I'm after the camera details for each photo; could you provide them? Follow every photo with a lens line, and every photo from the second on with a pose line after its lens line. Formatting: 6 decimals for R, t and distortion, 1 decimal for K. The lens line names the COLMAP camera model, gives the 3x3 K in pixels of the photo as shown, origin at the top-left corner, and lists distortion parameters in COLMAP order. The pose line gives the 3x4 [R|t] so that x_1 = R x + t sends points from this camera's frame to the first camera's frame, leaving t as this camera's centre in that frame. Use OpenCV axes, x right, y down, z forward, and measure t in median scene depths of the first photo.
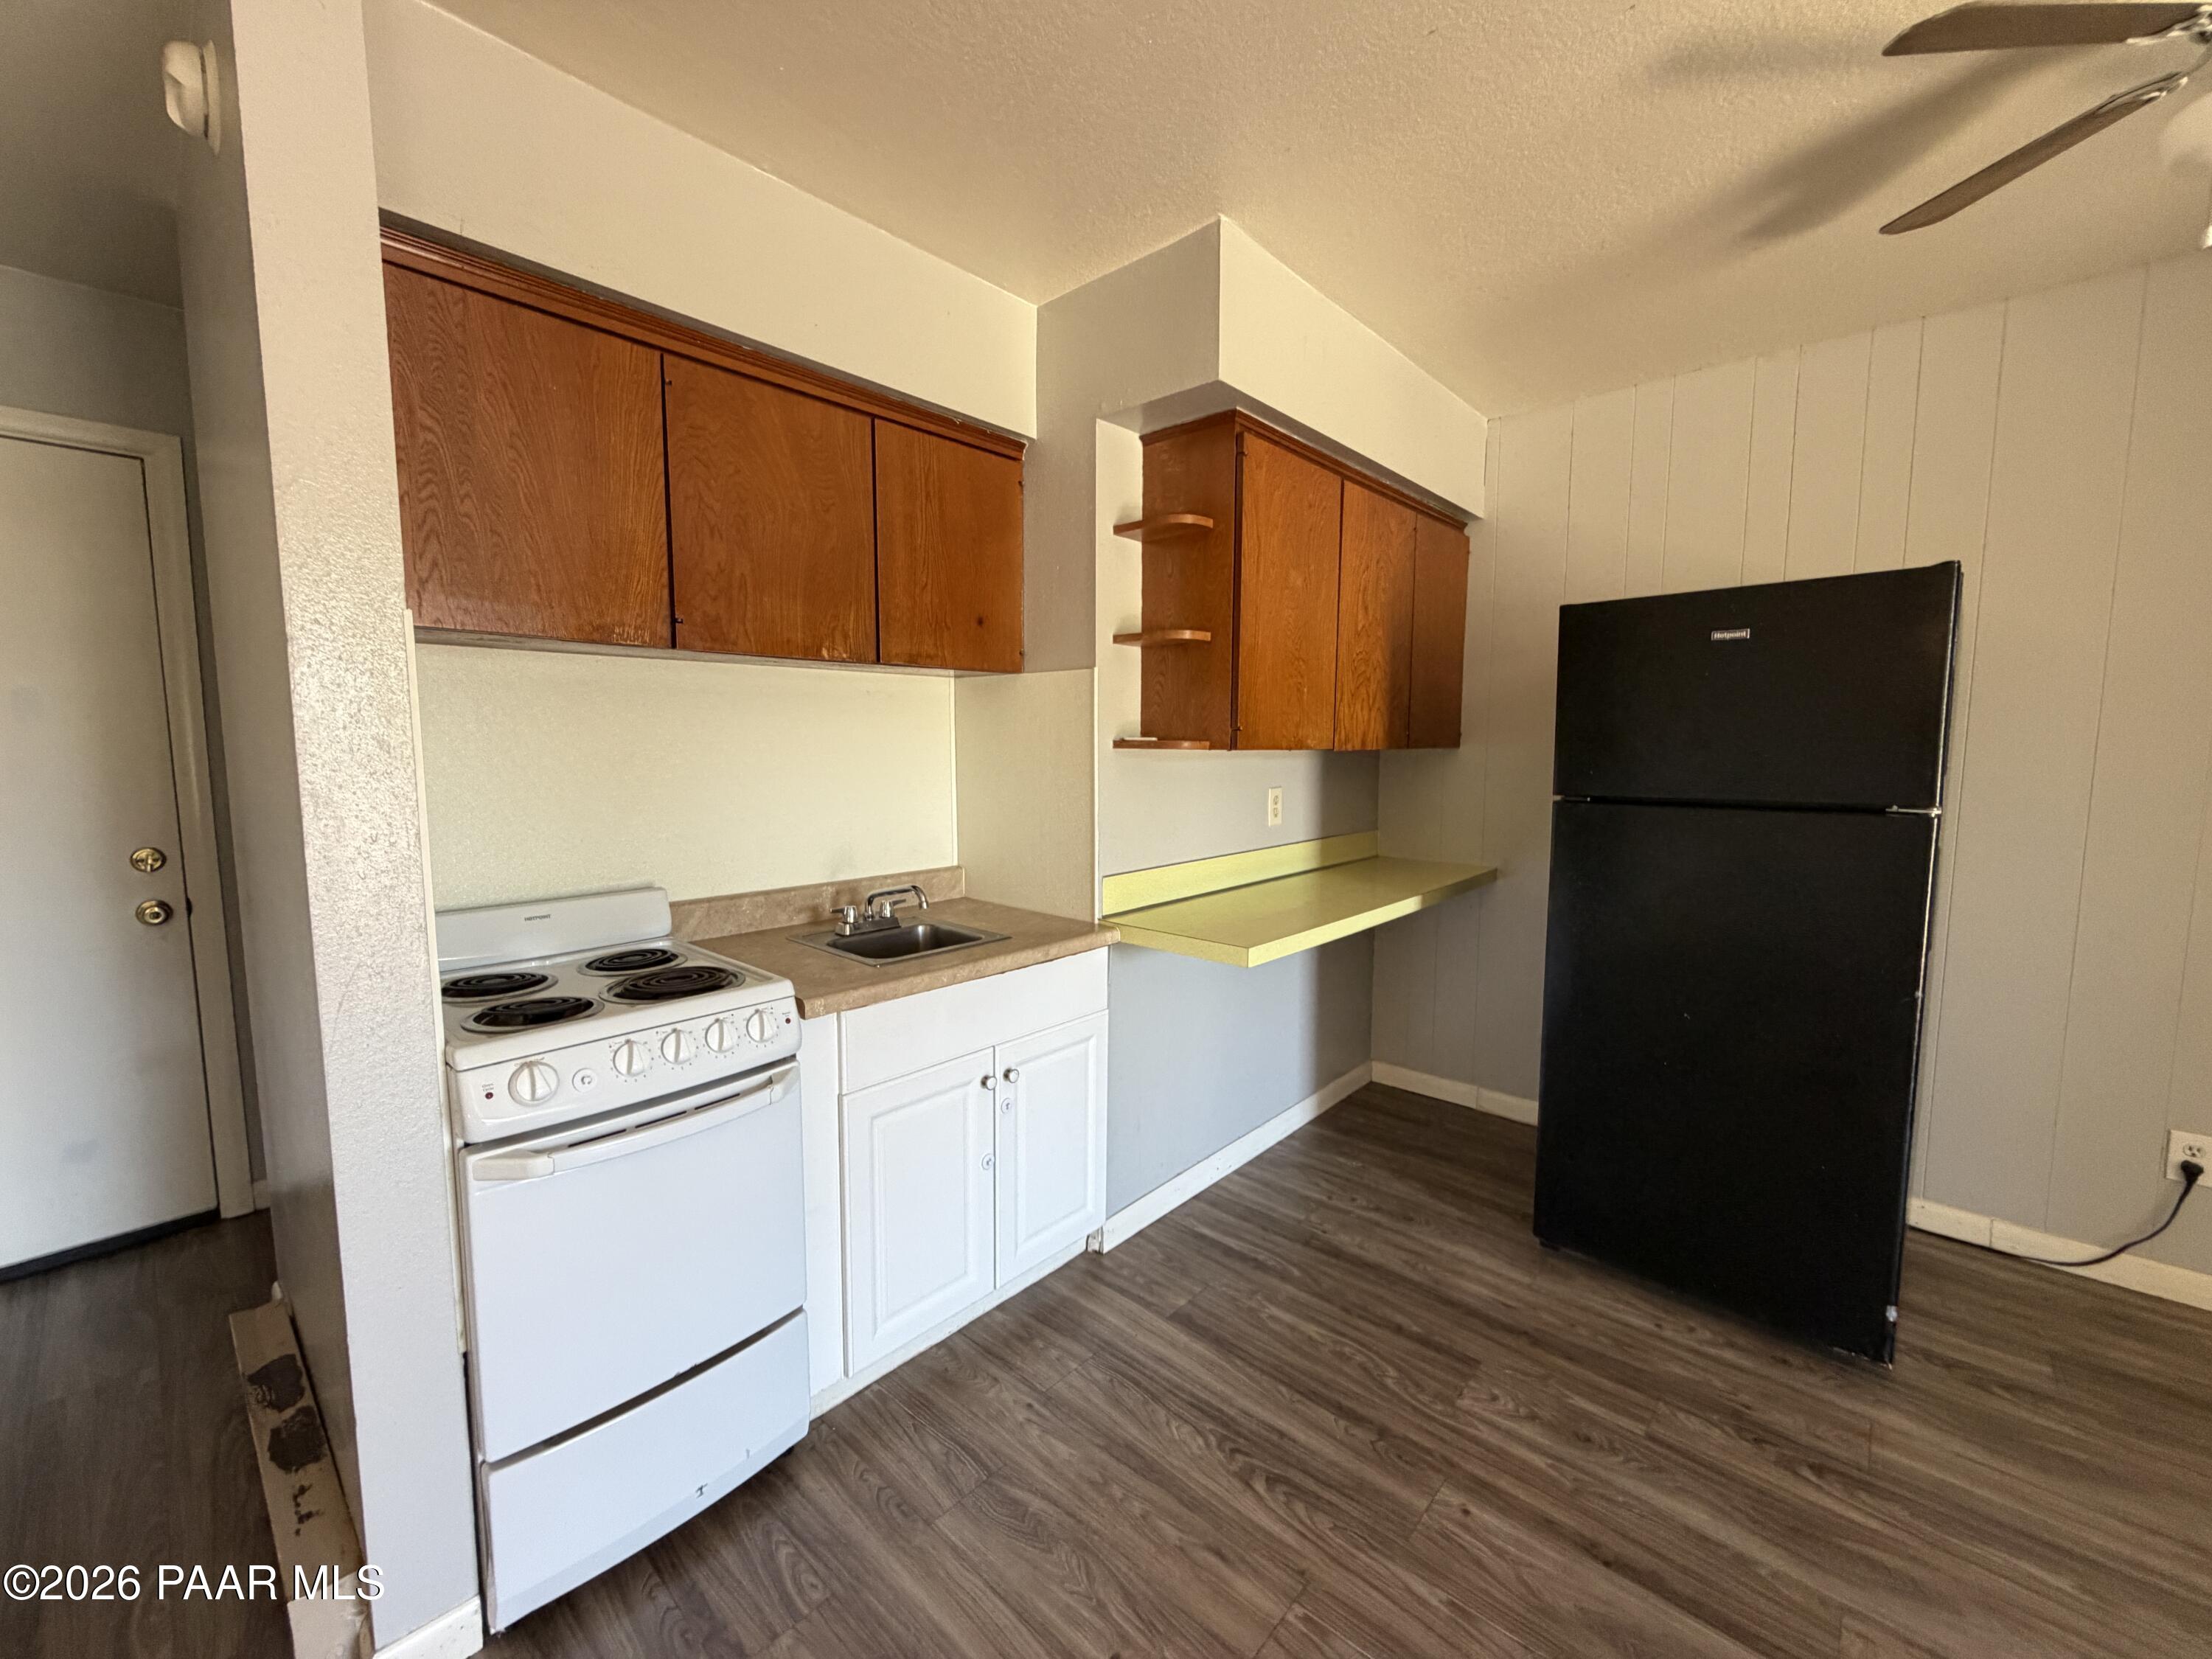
lens RADIAL K [[881.7, 0, 1101.6], [0, 881.7, 824.3], [0, 0, 1]] dist [-0.000306, 0.000192]
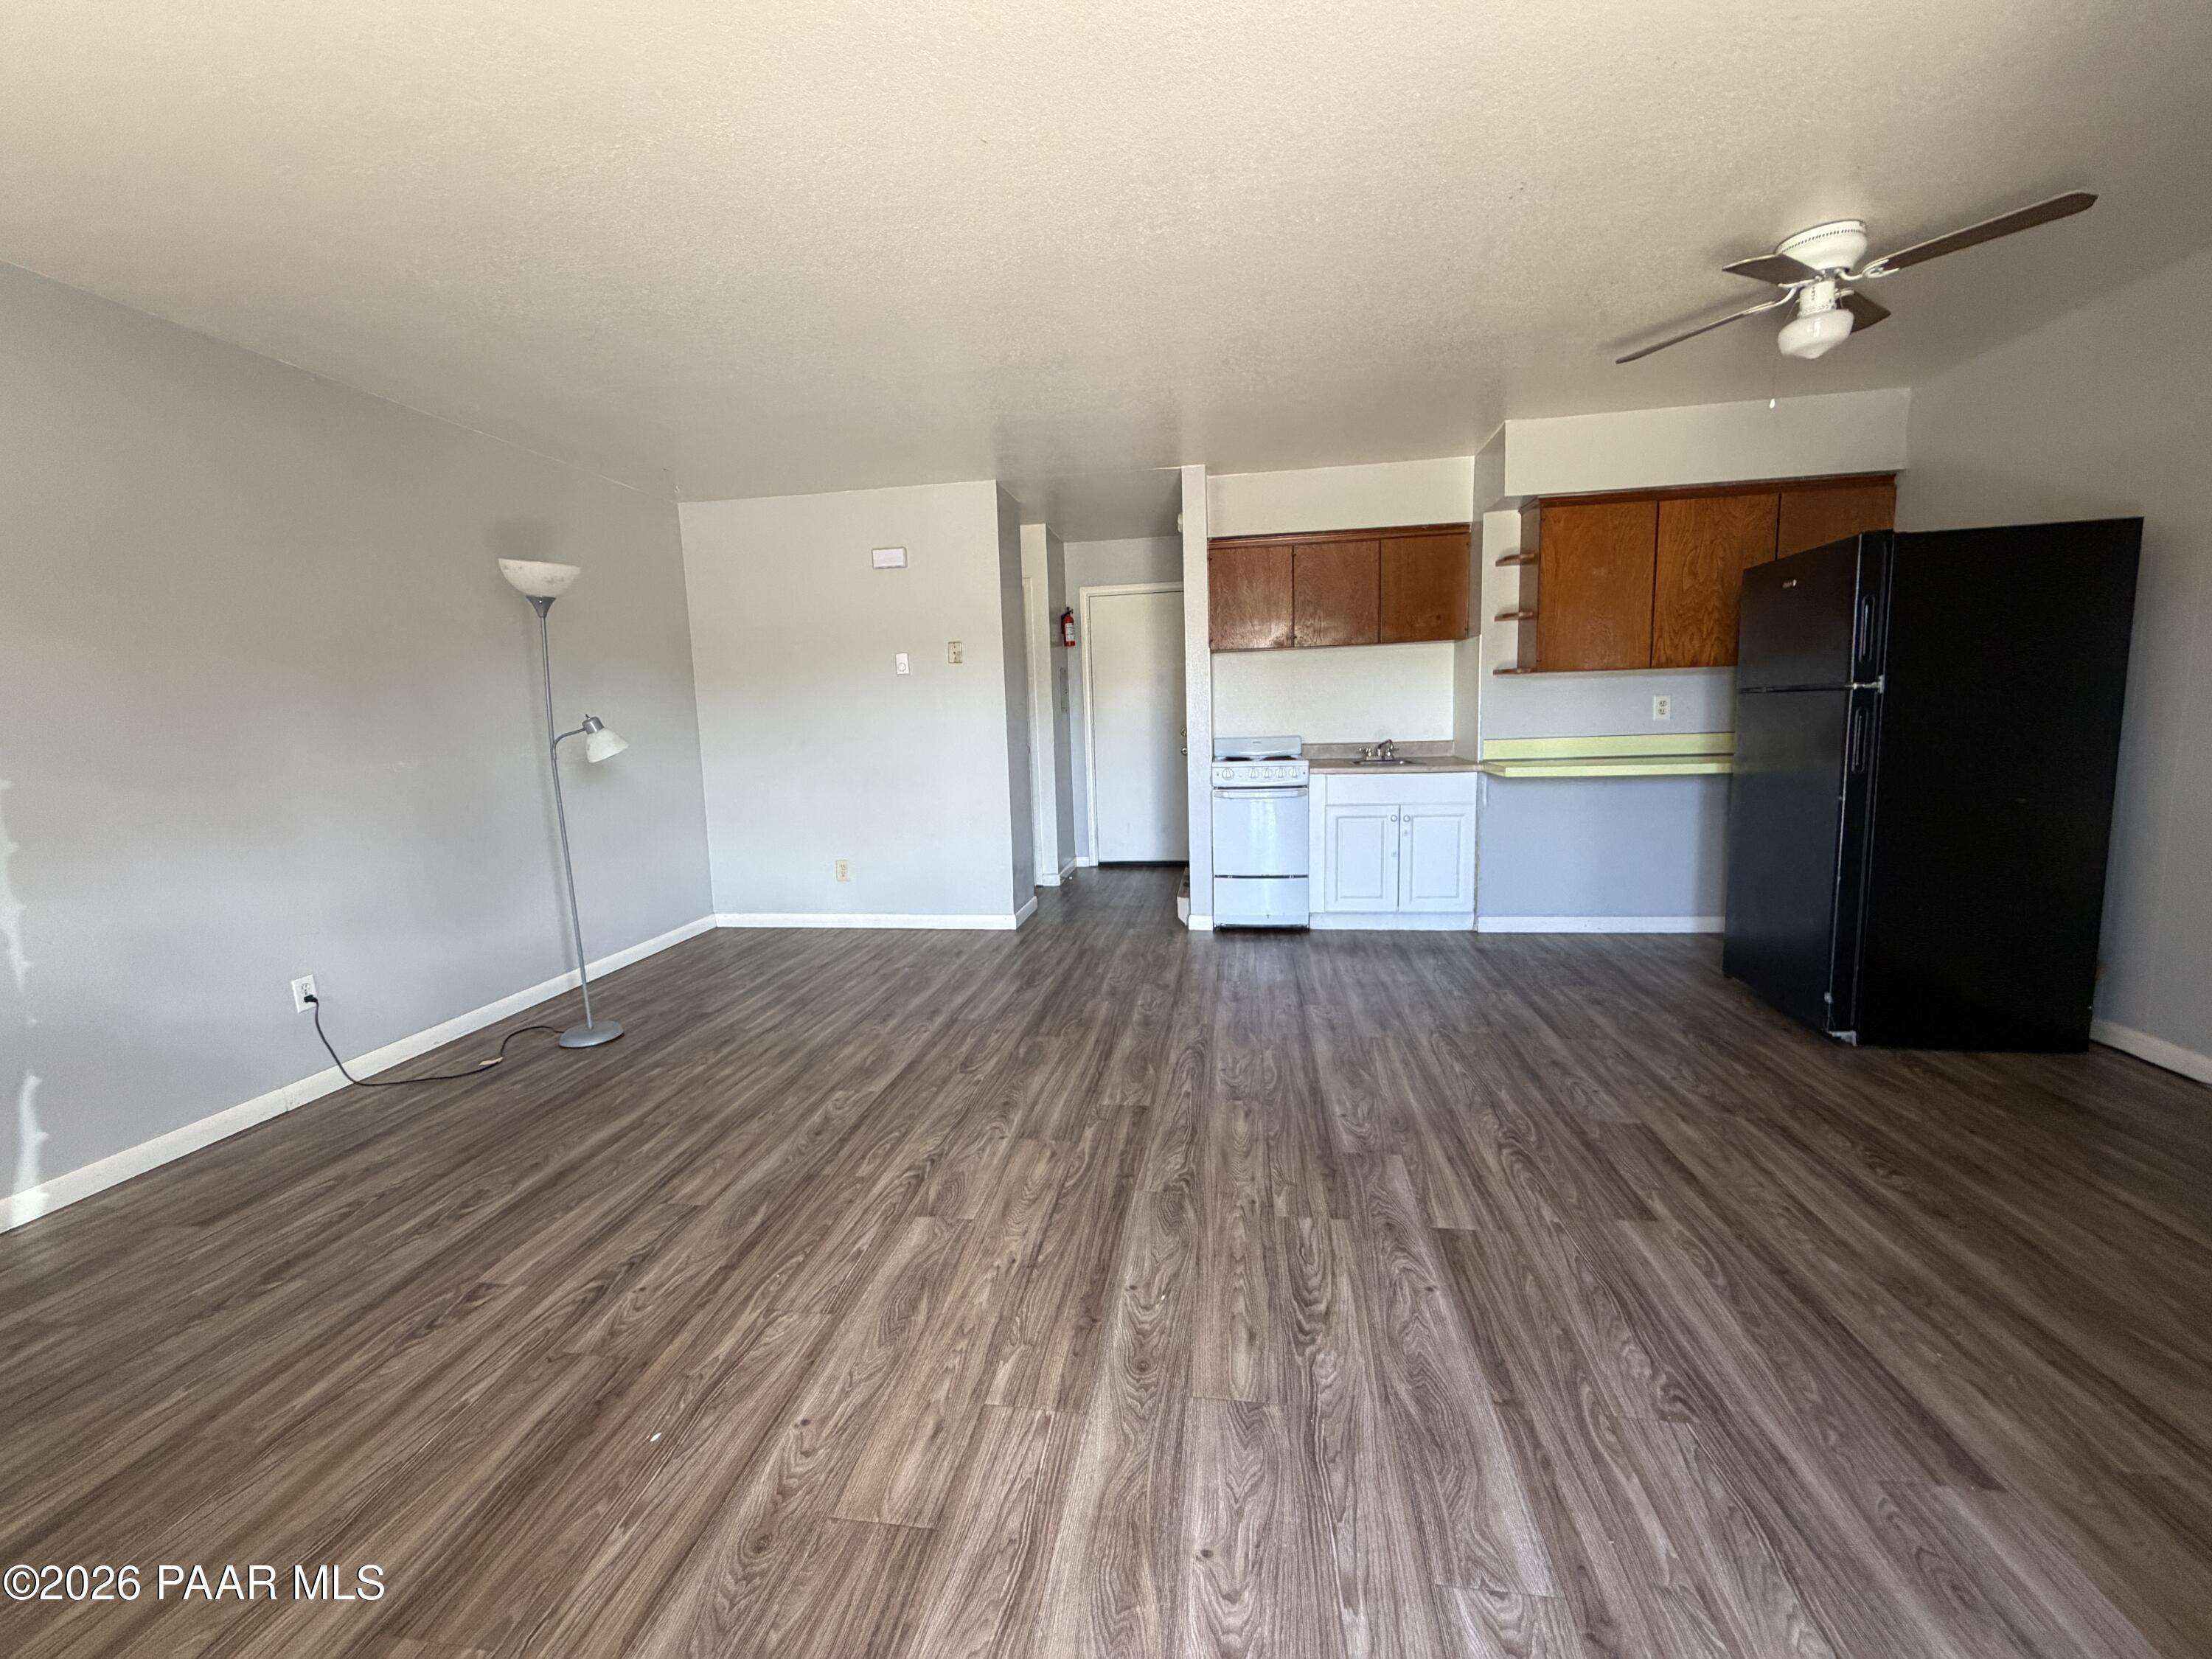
lens RADIAL K [[881.7, 0, 1101.6], [0, 881.7, 824.3], [0, 0, 1]] dist [-0.000306, 0.000192]
pose [[0.551544, 0.088518, -0.829436, 1.199708], [-0.047261, 0.996072, 0.074874, 0.142708], [0.832806, -0.002096, 0.553561, -0.828236]]
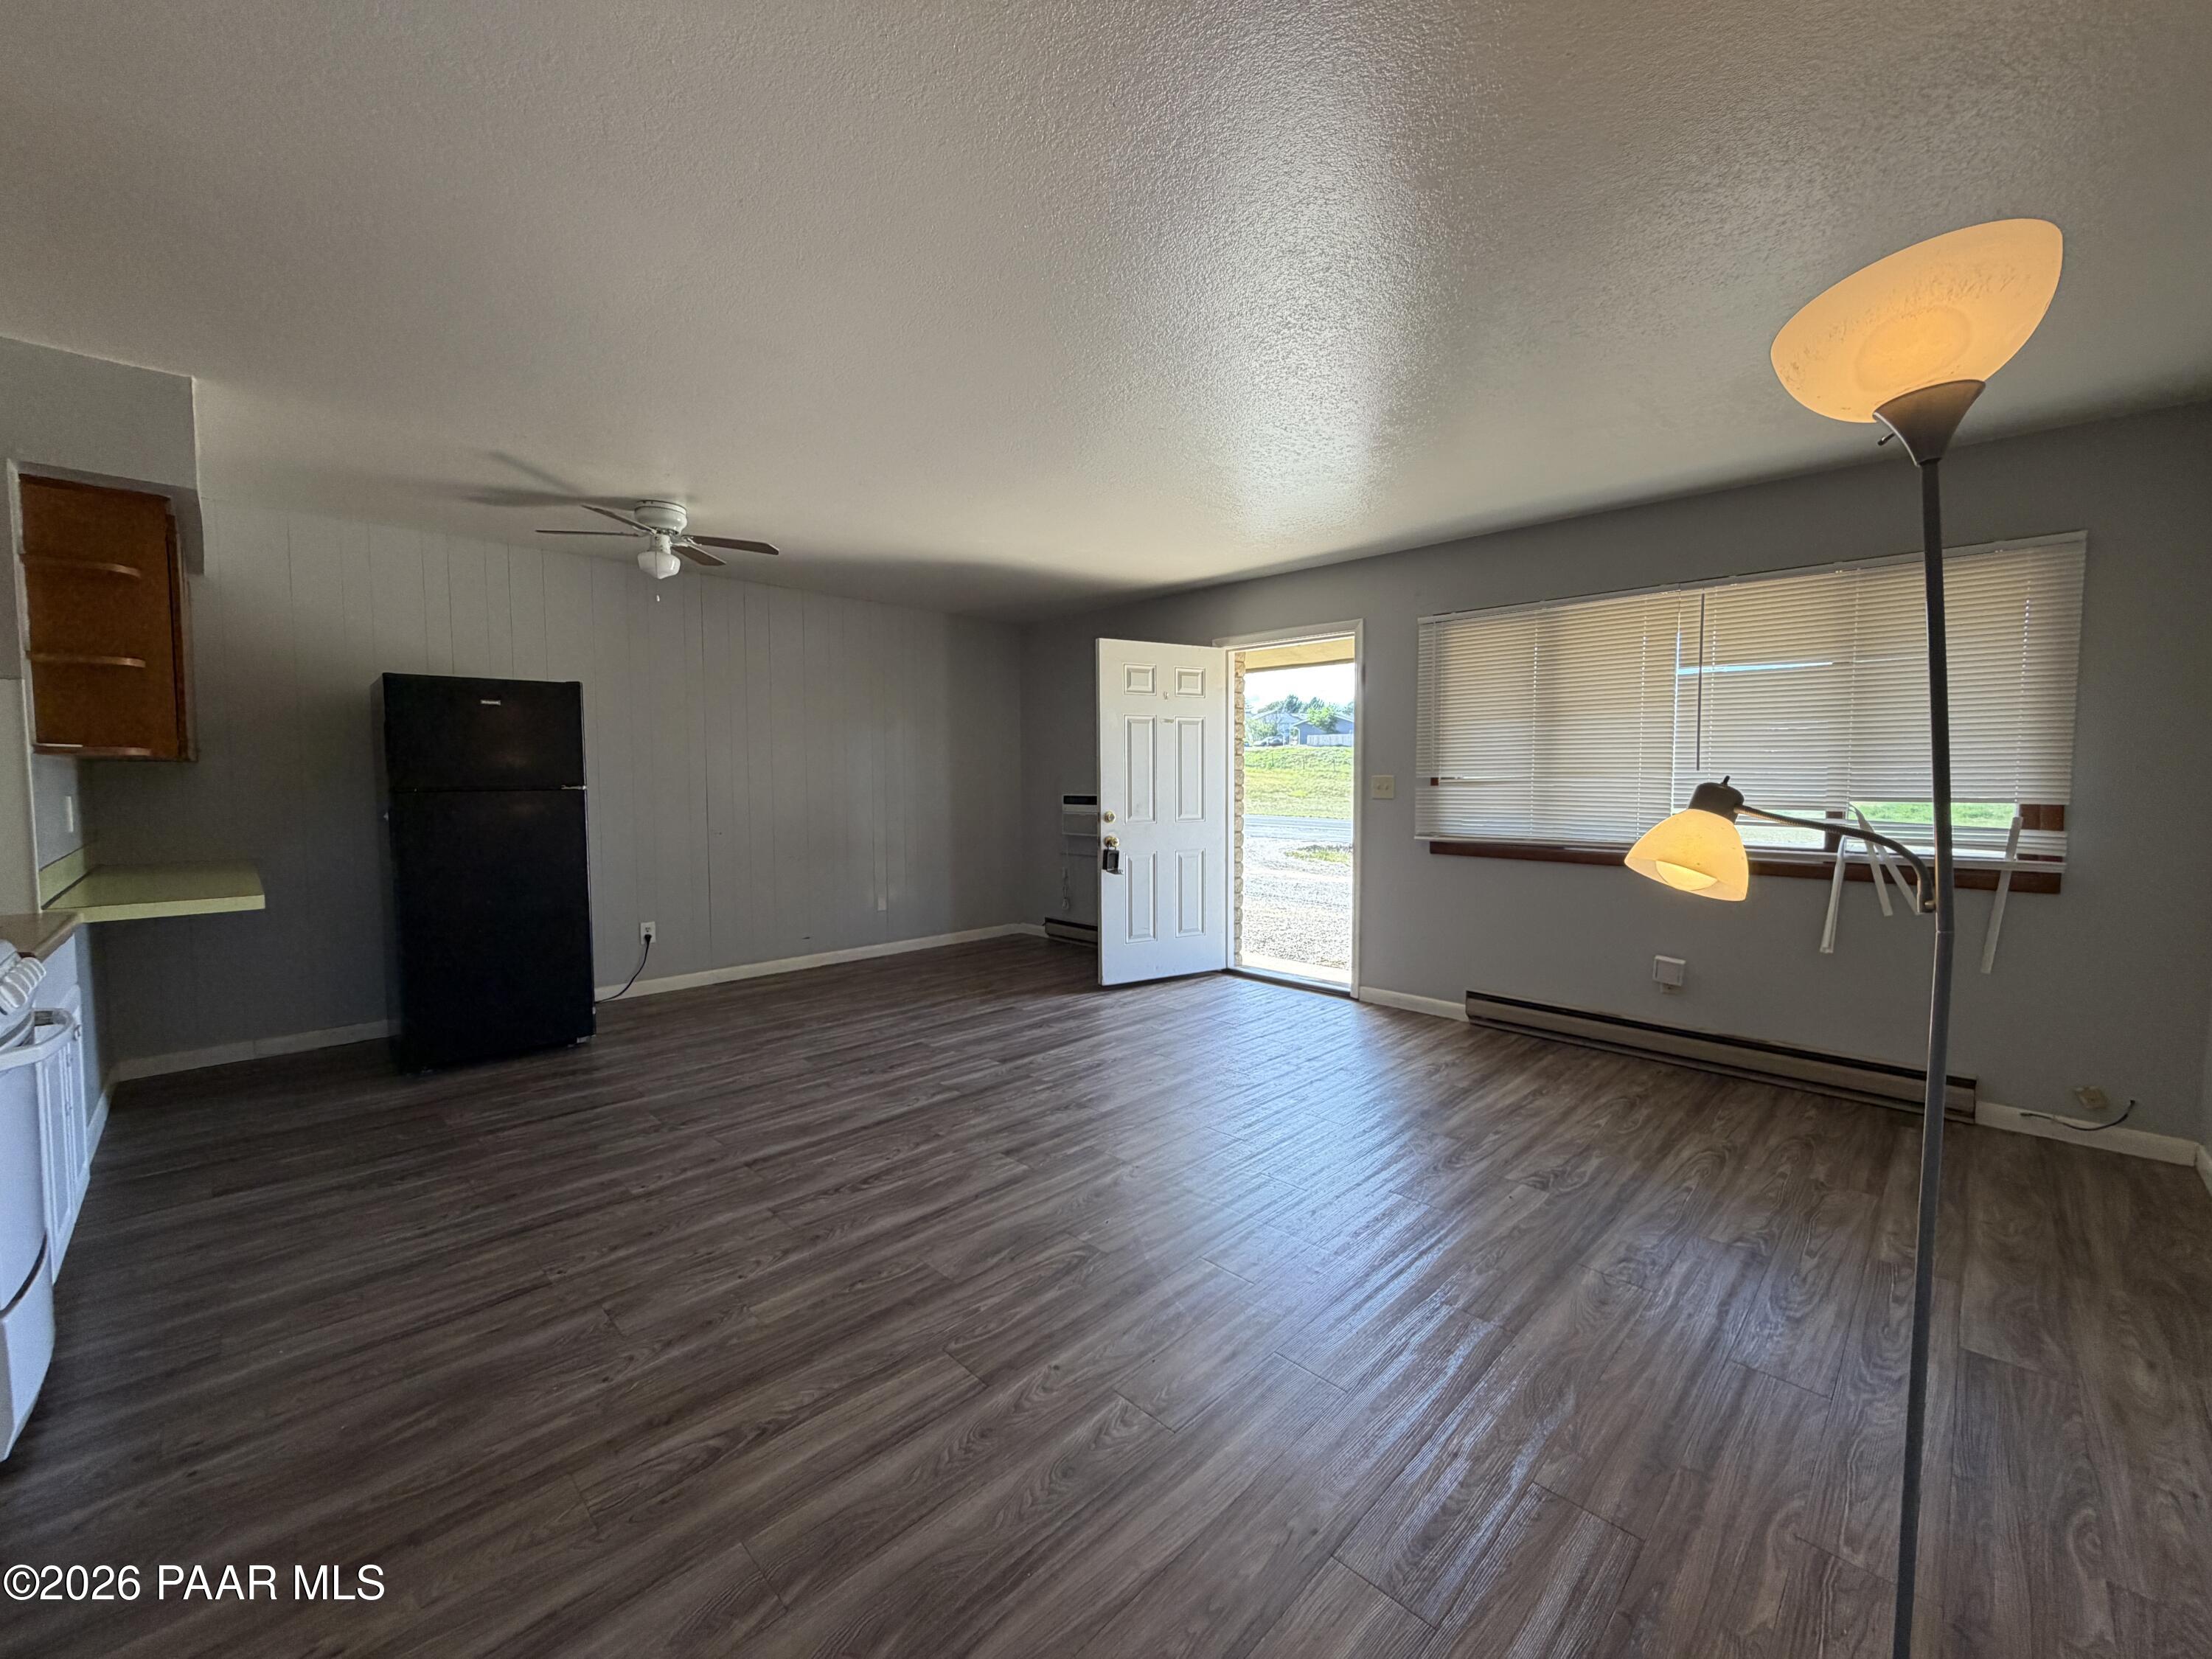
lens RADIAL K [[881.7, 0, 1101.6], [0, 881.7, 824.3], [0, 0, 1]] dist [-0.000306, 0.000192]
pose [[0.051377, -0.056123, 0.997101, -1.015836], [0.097151, 0.993965, 0.050941, 0.075502], [-0.993943, 0.094252, 0.056519, -0.374739]]
